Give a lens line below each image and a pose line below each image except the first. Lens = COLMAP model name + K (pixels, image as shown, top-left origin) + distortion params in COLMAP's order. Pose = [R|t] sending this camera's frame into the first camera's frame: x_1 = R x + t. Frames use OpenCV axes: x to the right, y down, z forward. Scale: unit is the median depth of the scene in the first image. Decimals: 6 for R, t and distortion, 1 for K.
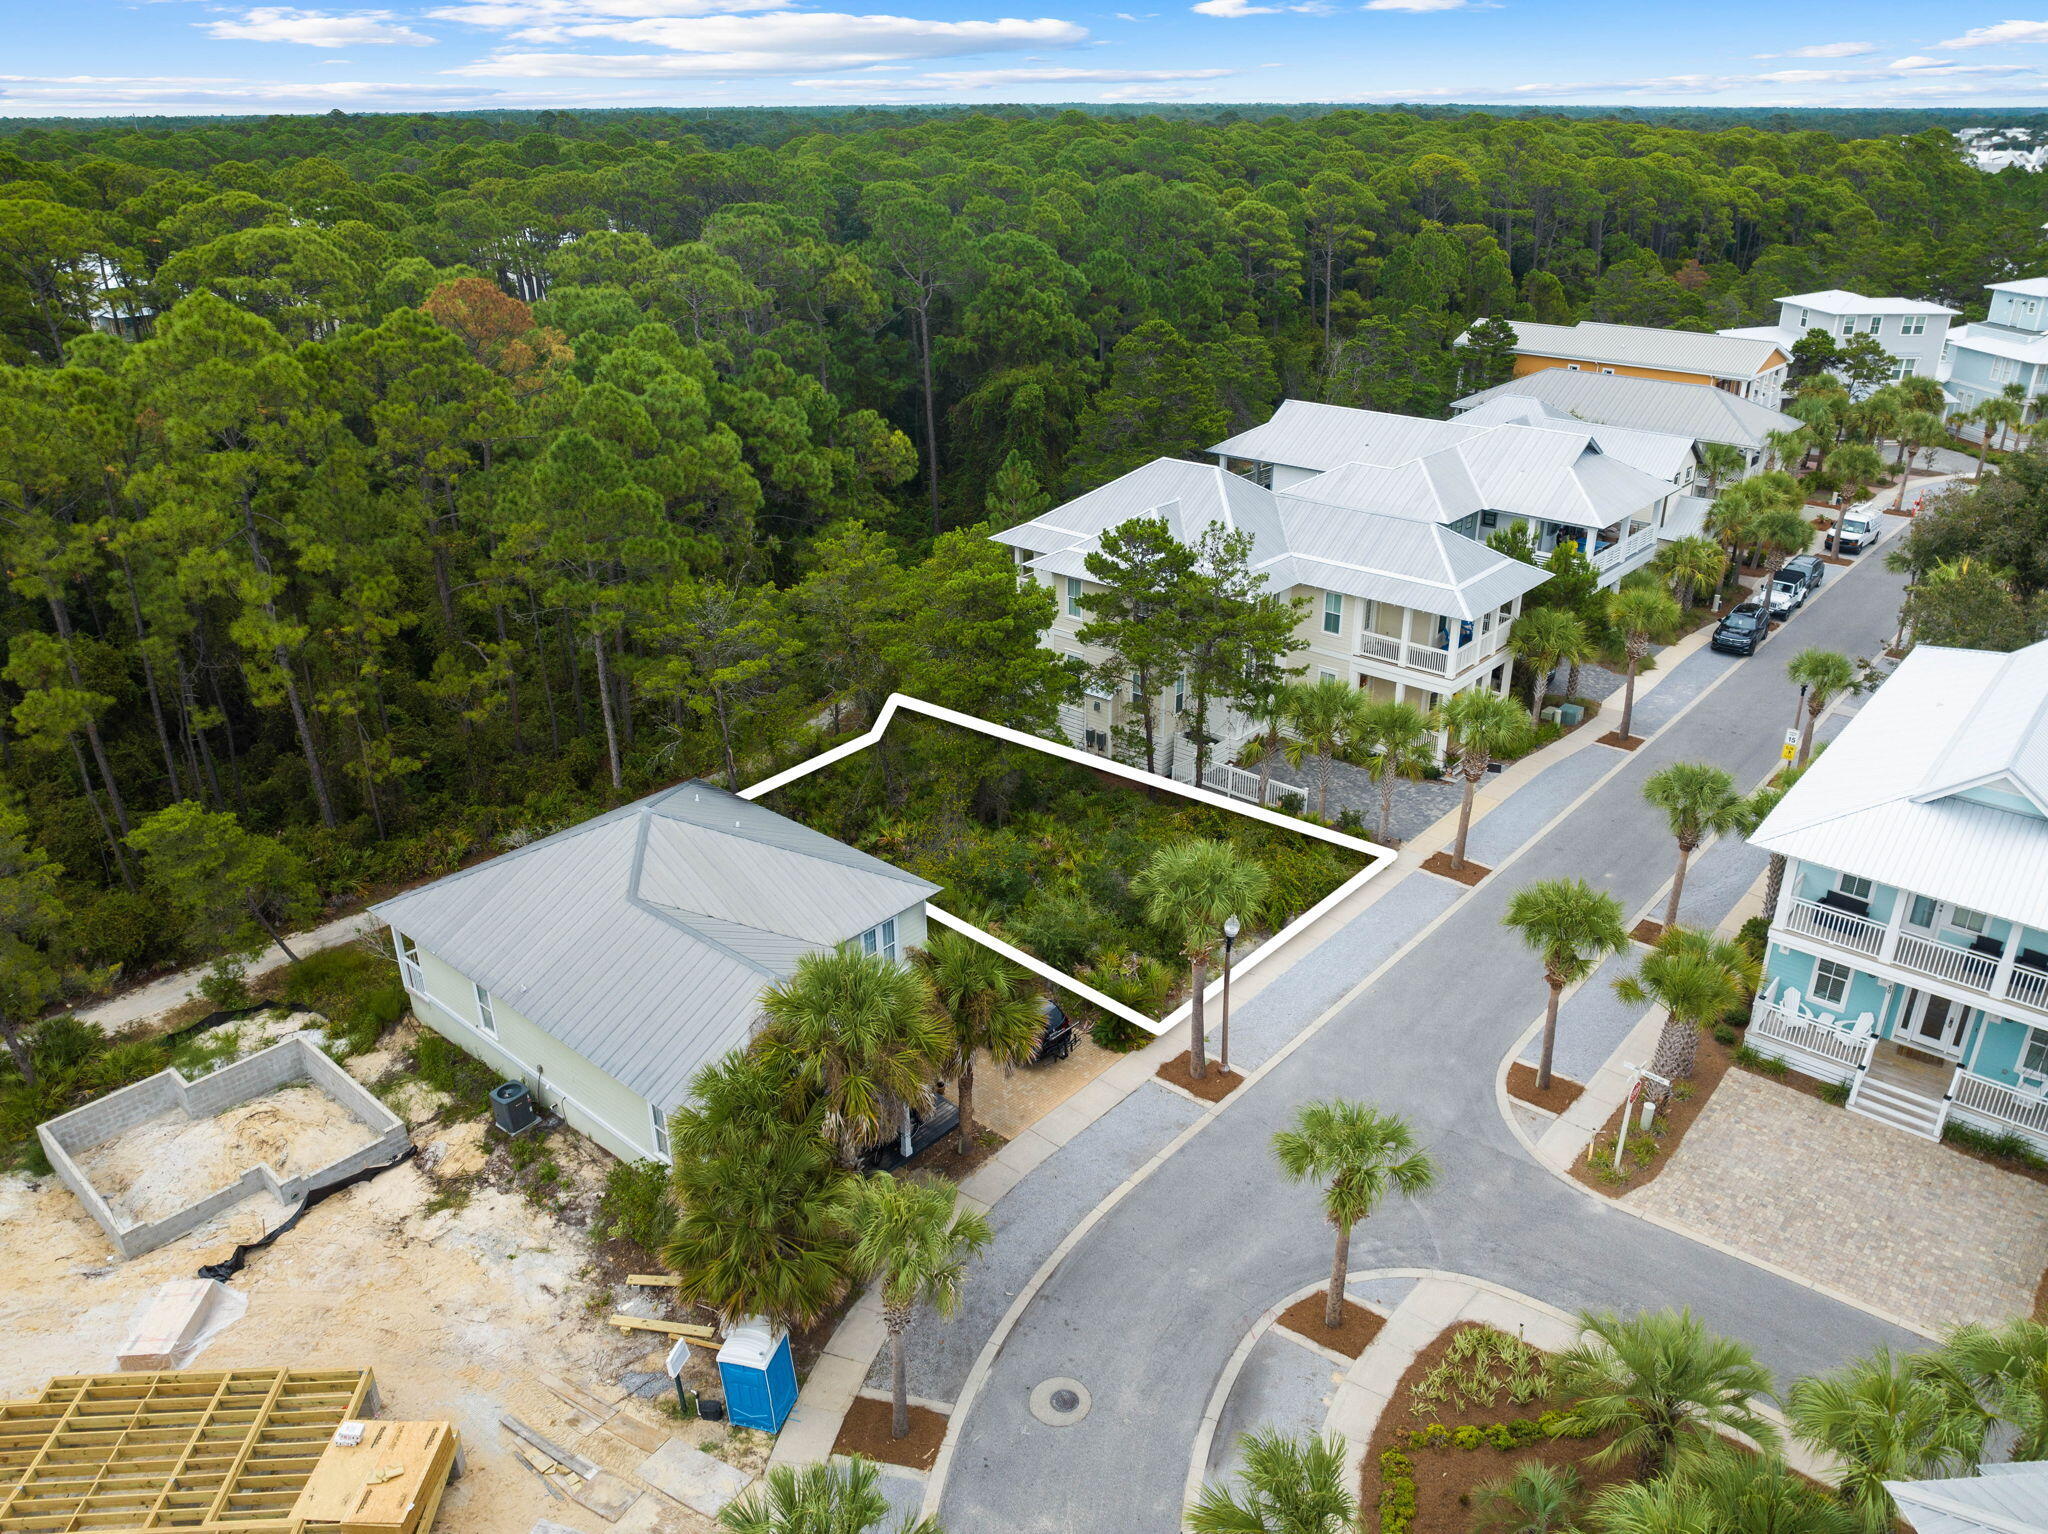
lens RADIAL K [[1451.7, 0, 1025.4], [0, 1451.7, 757.0], [0, 0, 1]] dist [-0.041050, 0.001281]
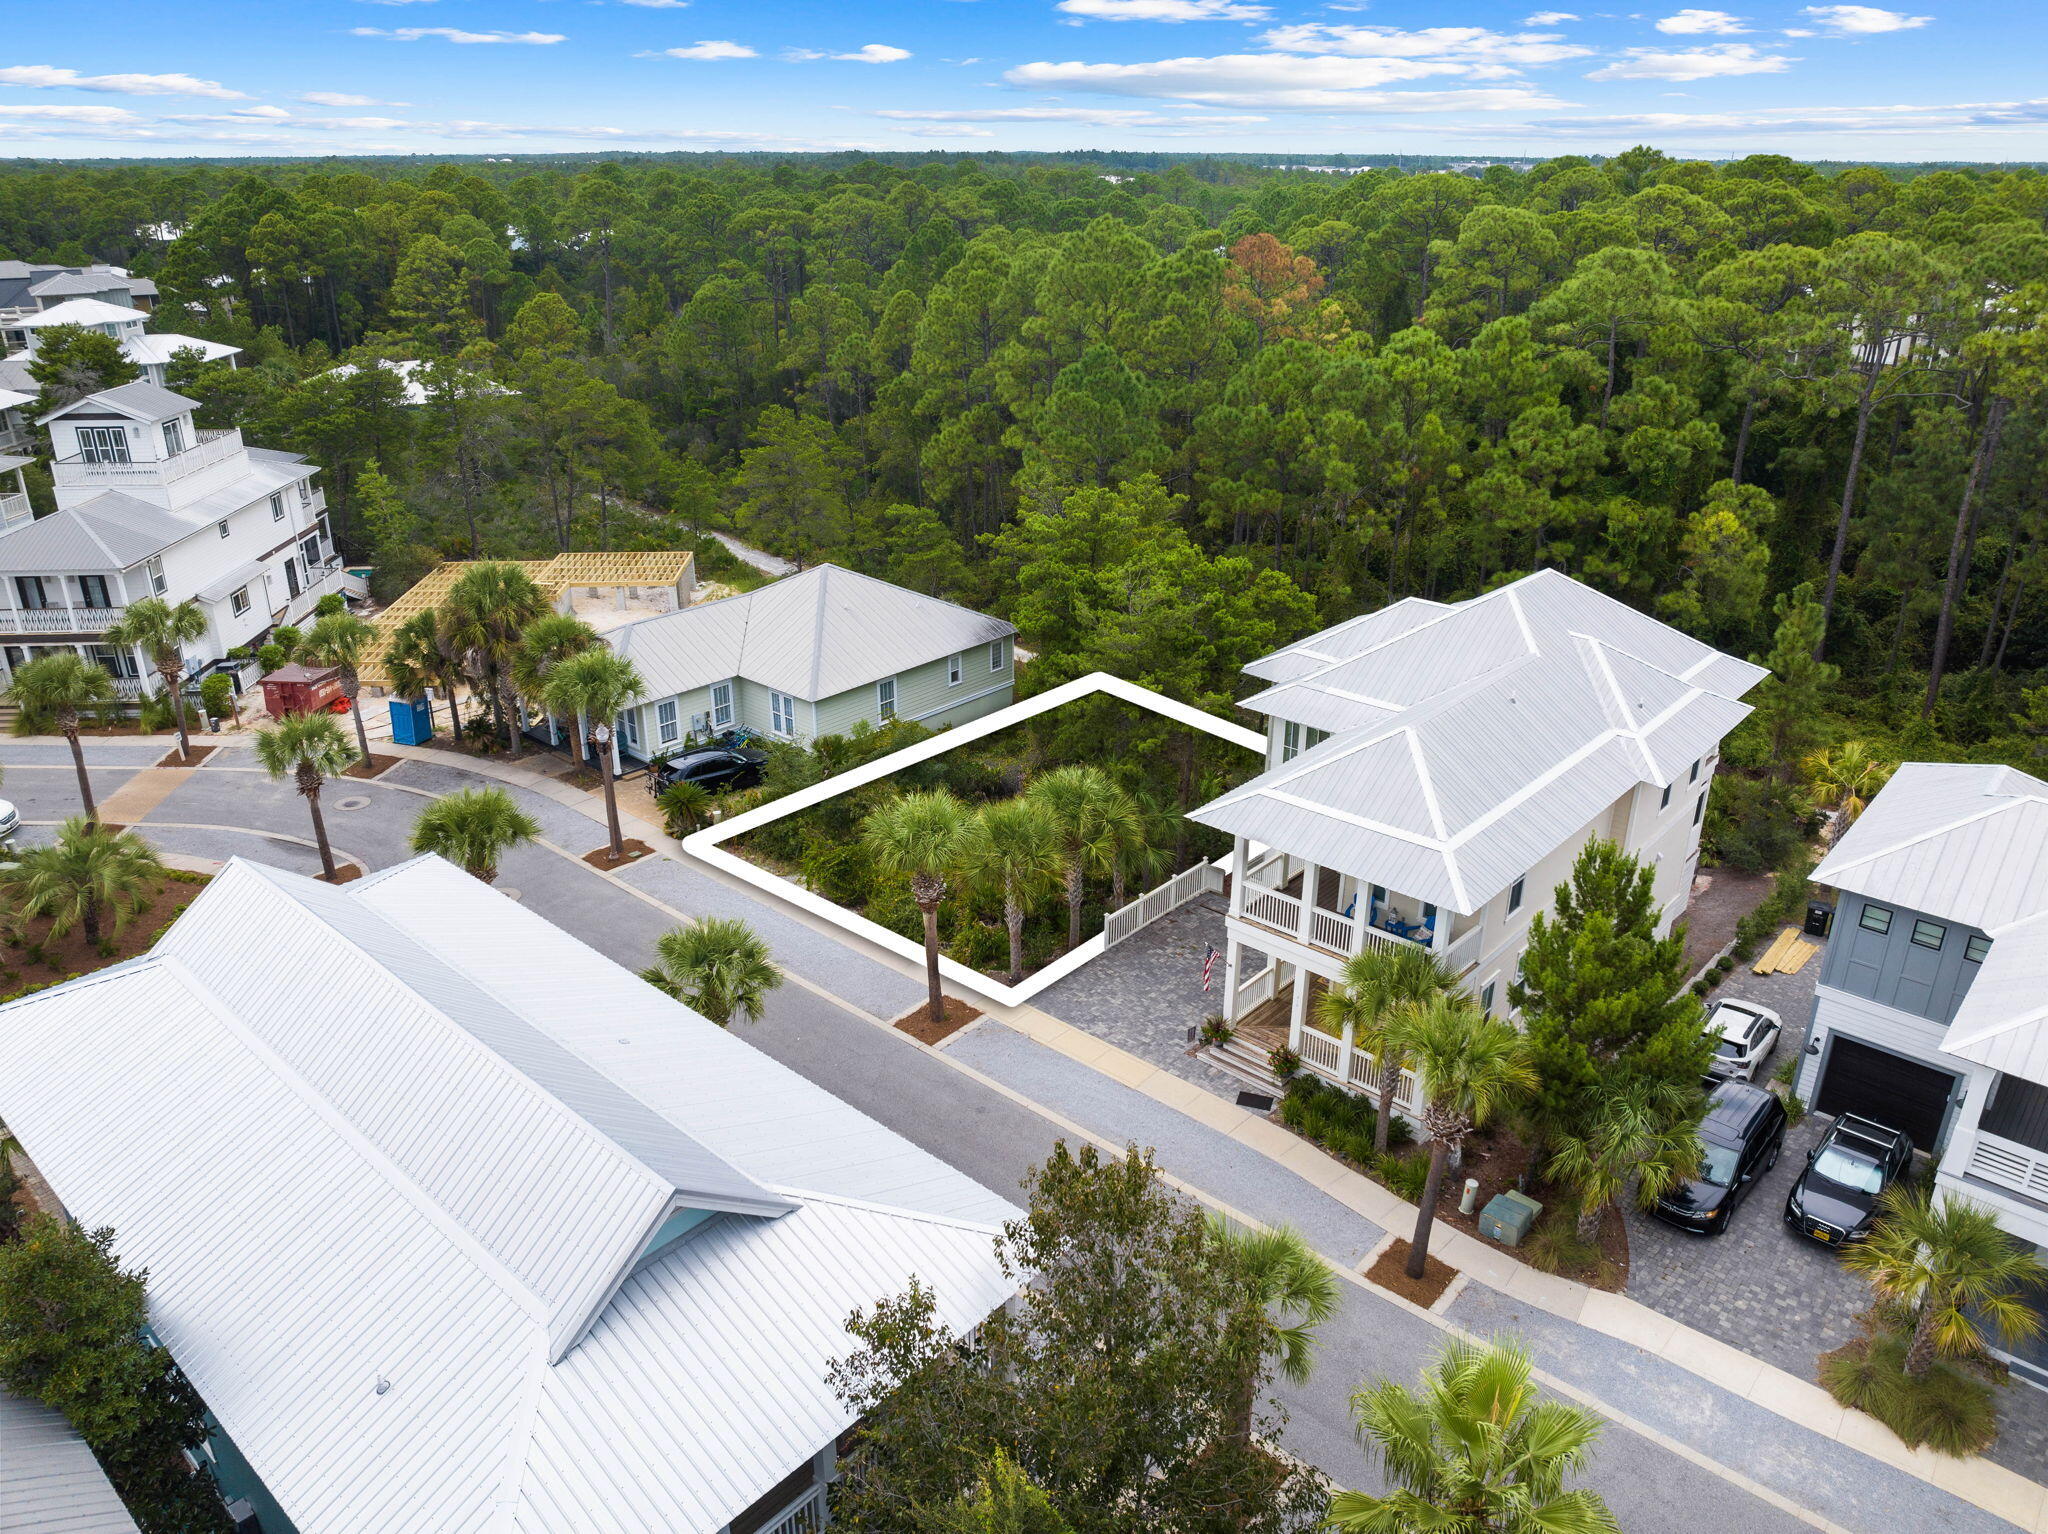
lens RADIAL K [[1451.7, 0, 1025.4], [0, 1451.7, 757.0], [0, 0, 1]] dist [-0.041050, 0.001281]
pose [[-0.009216, 0.398788, -0.916997, 1.307083], [-0.421008, 0.830249, 0.365294, -0.479135], [0.907010, 0.389429, 0.160242, 1.199218]]
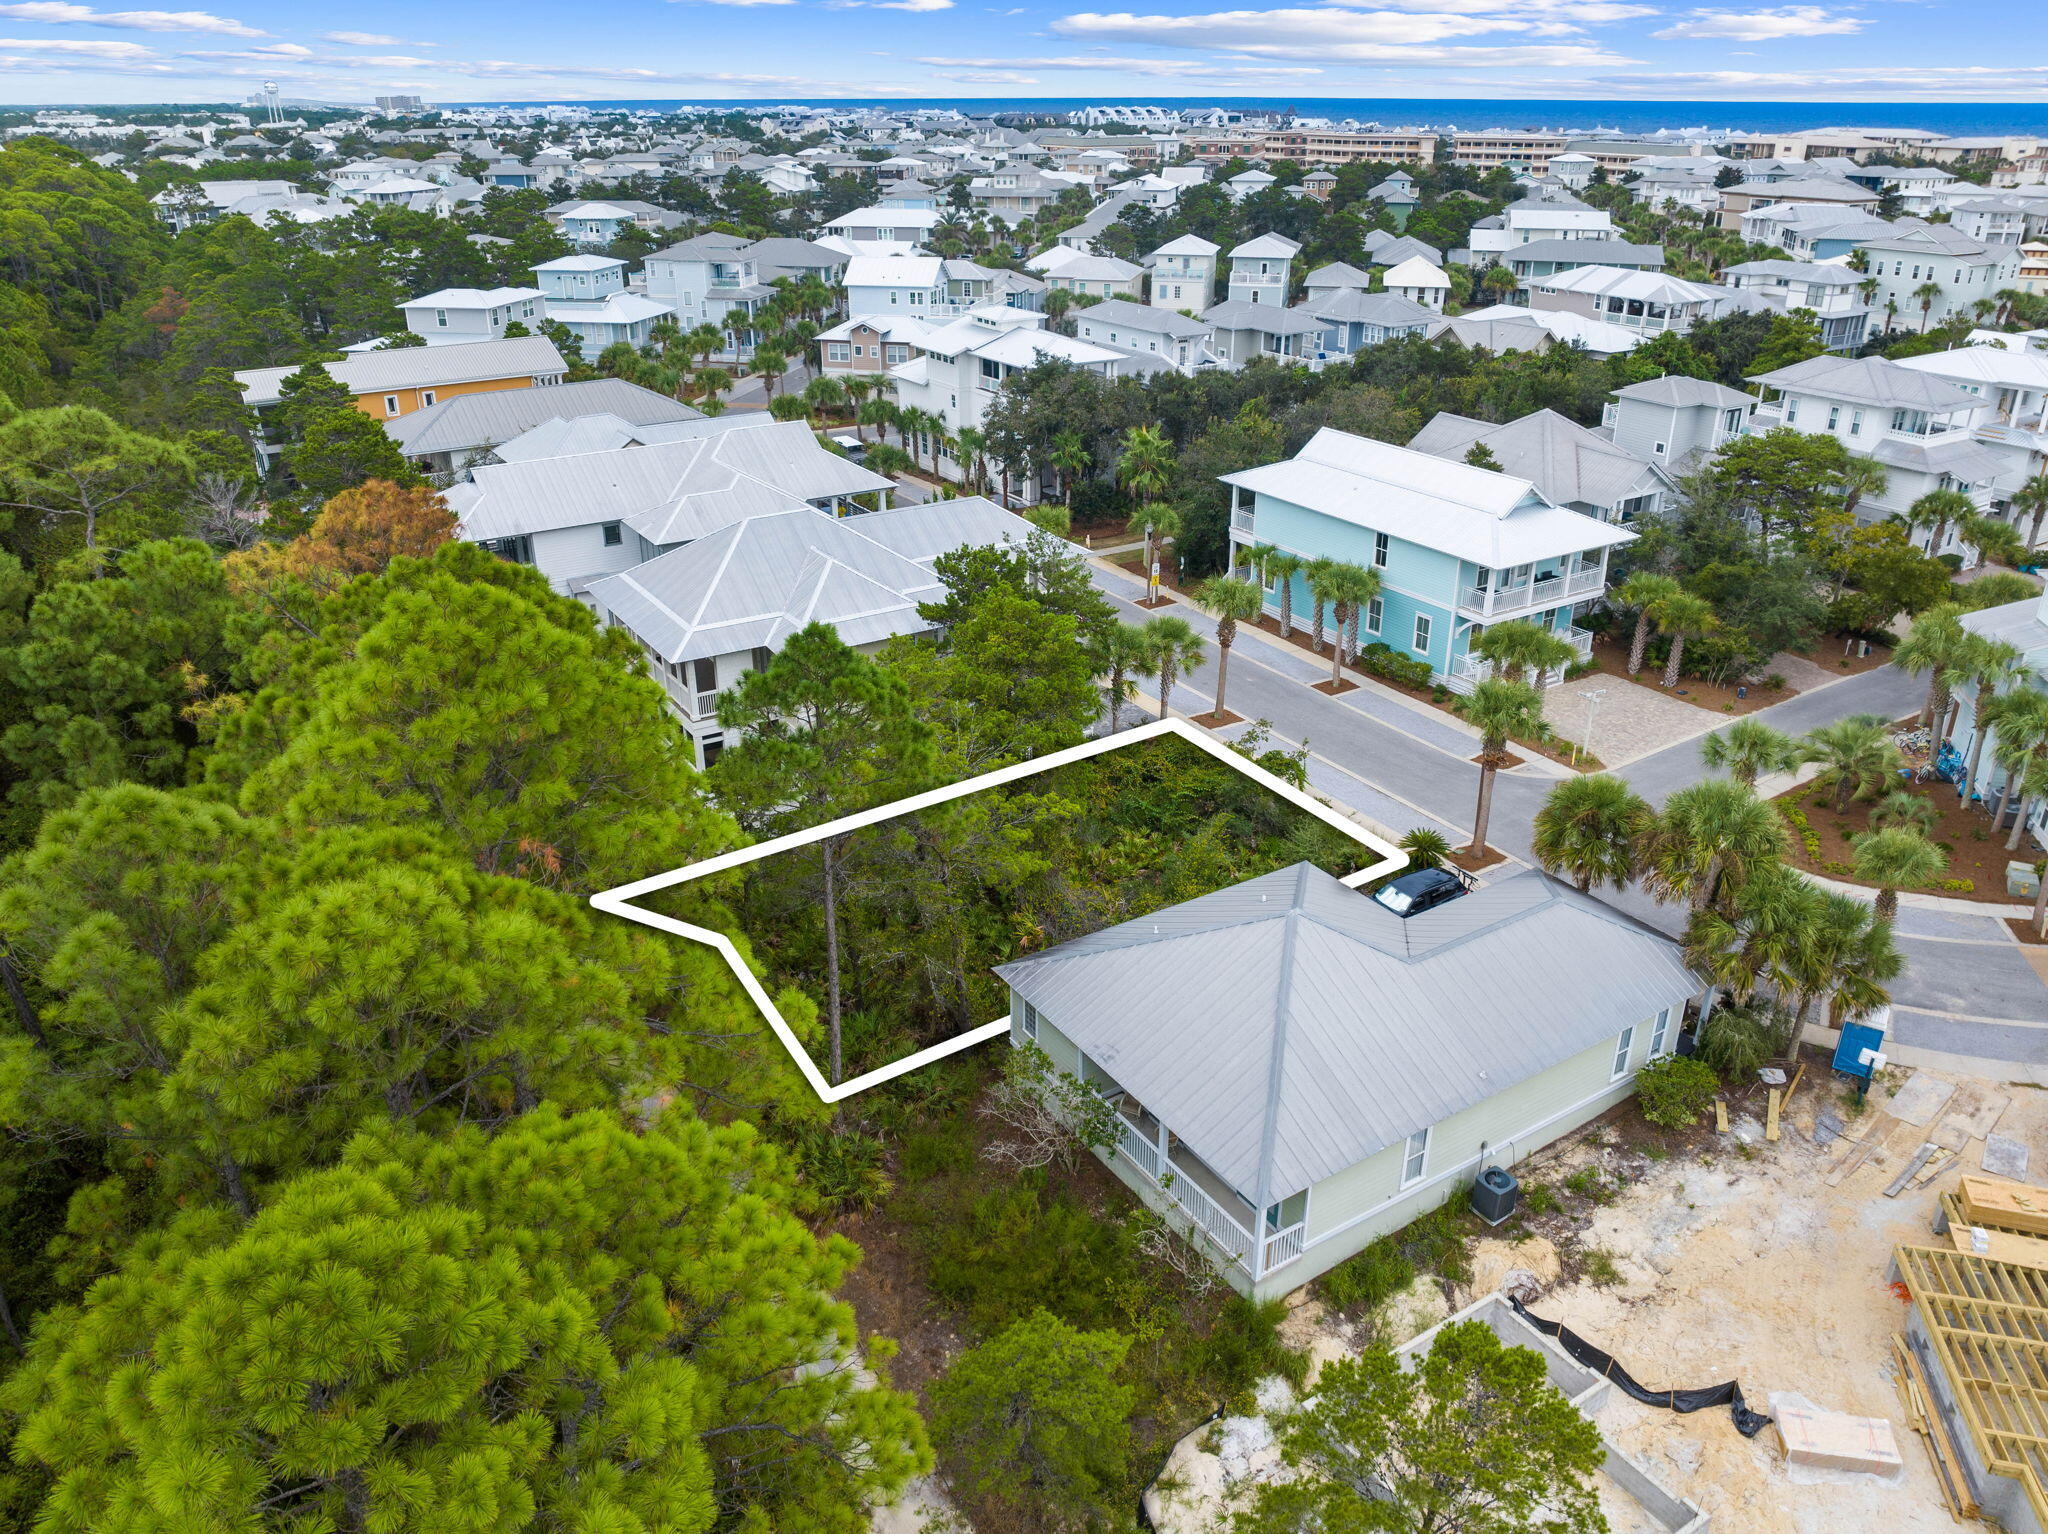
lens RADIAL K [[1451.7, 0, 1025.4], [0, 1451.7, 757.0], [0, 0, 1]] dist [-0.041050, 0.001281]
pose [[0.287654, -0.389534, 0.874939, -1.232796], [0.389310, 0.882228, 0.264785, -0.412801], [-0.875039, 0.264456, 0.405426, 0.846225]]
